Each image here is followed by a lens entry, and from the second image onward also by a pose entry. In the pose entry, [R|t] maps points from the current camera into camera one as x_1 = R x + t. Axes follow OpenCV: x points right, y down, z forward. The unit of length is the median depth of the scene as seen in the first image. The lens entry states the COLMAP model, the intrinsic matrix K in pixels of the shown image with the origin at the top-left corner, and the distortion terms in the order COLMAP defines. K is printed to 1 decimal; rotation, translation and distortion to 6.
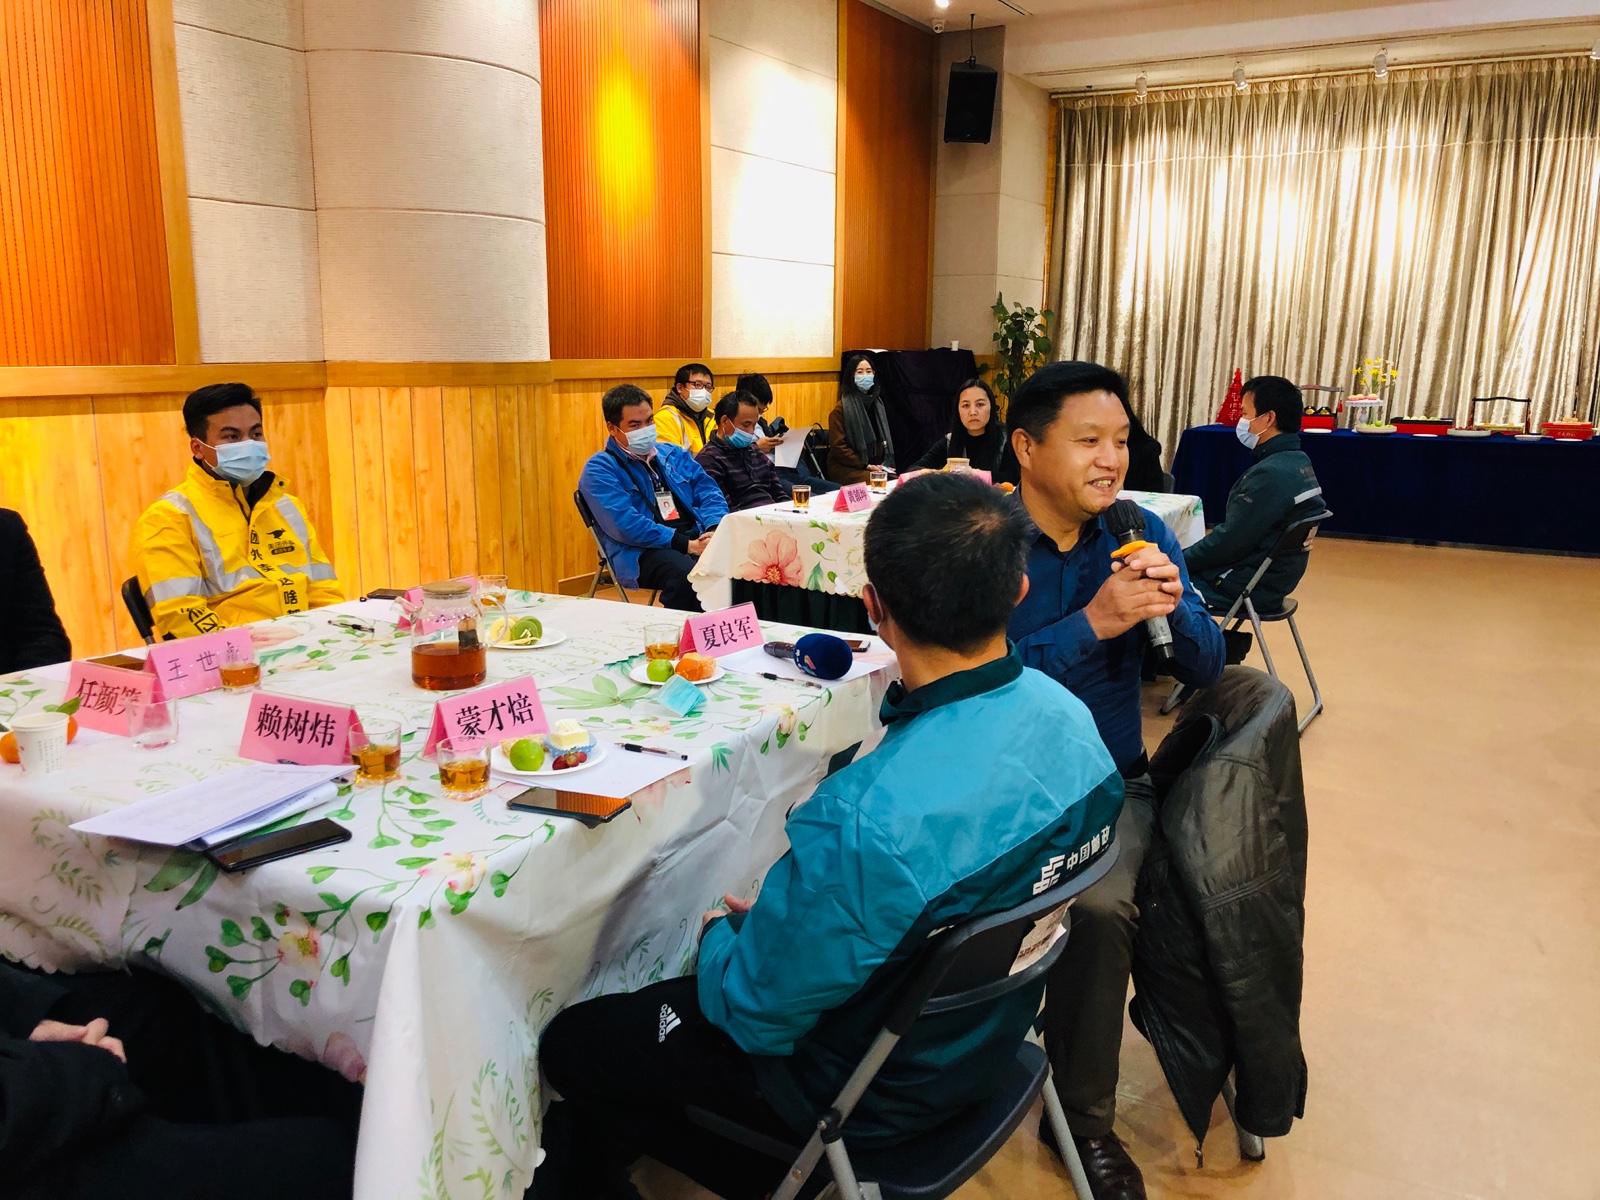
lens RADIAL K [[1314.7, 0, 800.7], [0, 1314.7, 603.4], [0, 0, 1]] dist [0.051727, -0.081111]
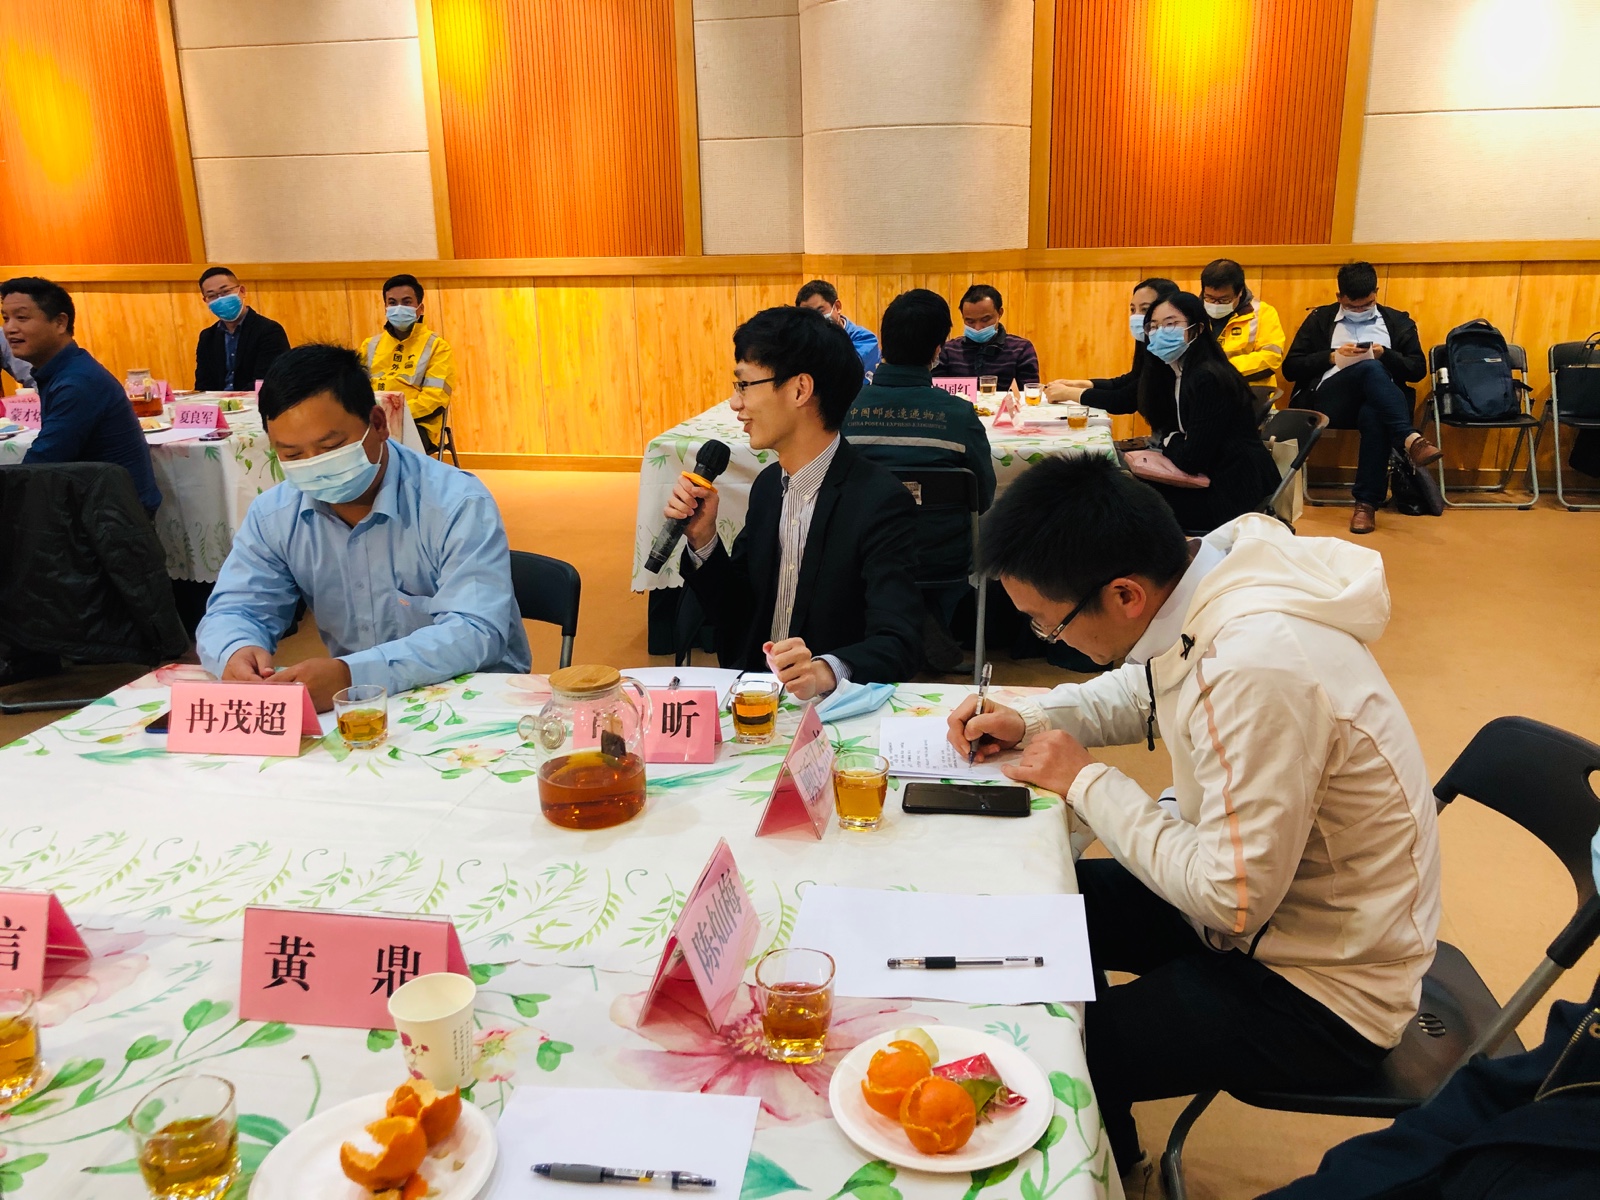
lens RADIAL K [[1314.7, 0, 801.9], [0, 1314.7, 591.8], [0, 0, 1]] dist [0.051727, -0.081111]
pose [[0.304019, 0.244993, -0.920625, 1.073688], [-0.163885, 0.965410, 0.202792, -0.139711], [0.938464, 0.089224, 0.333654, 0.666924]]
